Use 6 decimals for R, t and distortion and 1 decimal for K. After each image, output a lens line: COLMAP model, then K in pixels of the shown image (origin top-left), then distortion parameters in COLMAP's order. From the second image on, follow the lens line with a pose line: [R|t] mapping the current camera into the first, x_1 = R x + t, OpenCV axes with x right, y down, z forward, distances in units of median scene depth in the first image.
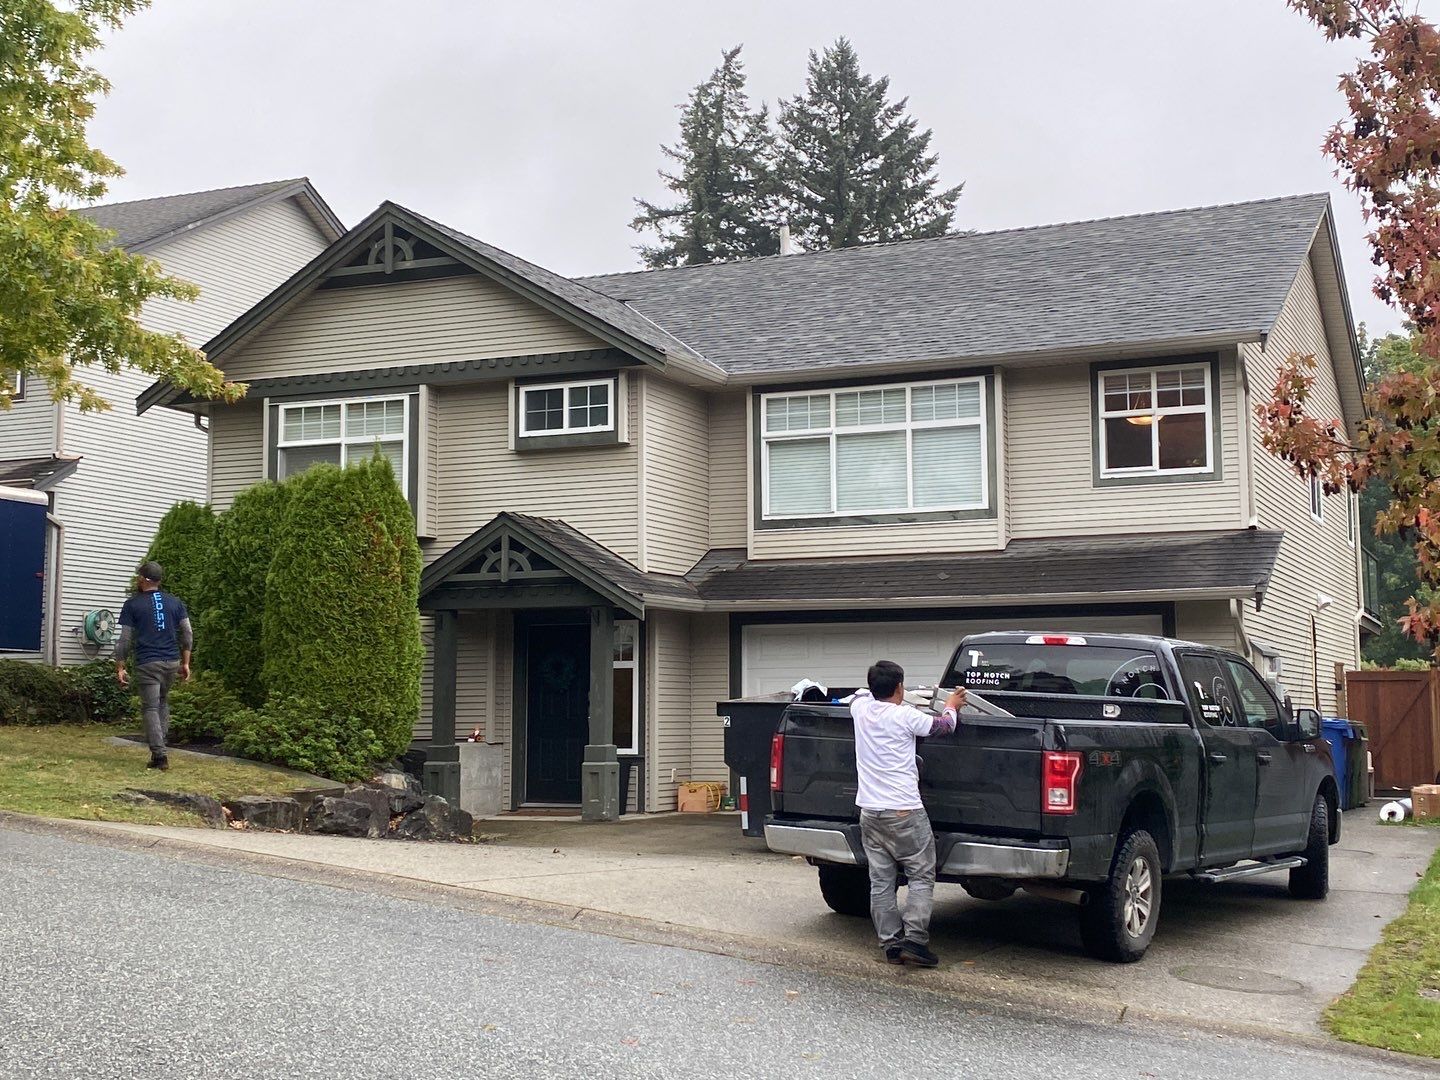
lens RADIAL K [[1856.8, 0, 720.0], [0, 1856.8, 540.0], [0, 0, 1]] dist [0.203611, 0.002011]
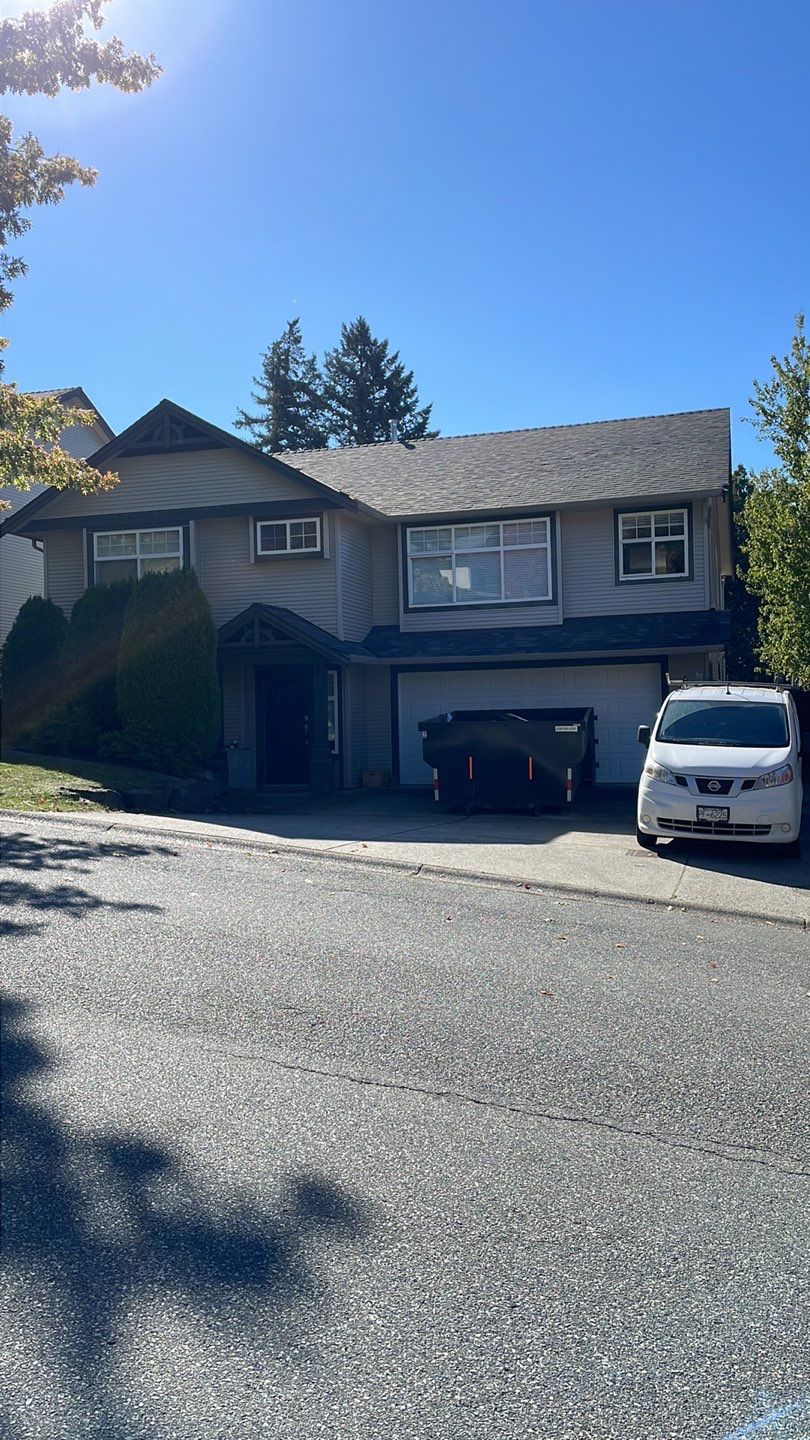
lens RADIAL K [[1060.7, 0, 405.0], [0, 1060.7, 720.0], [0, 0, 1]] dist [0.113007, -0.001460]
pose [[0.992014, -0.018189, 0.124809, -0.089618], [0.006202, 0.995384, 0.095769, -0.001740], [-0.125974, -0.094230, 0.987548, 0.073391]]
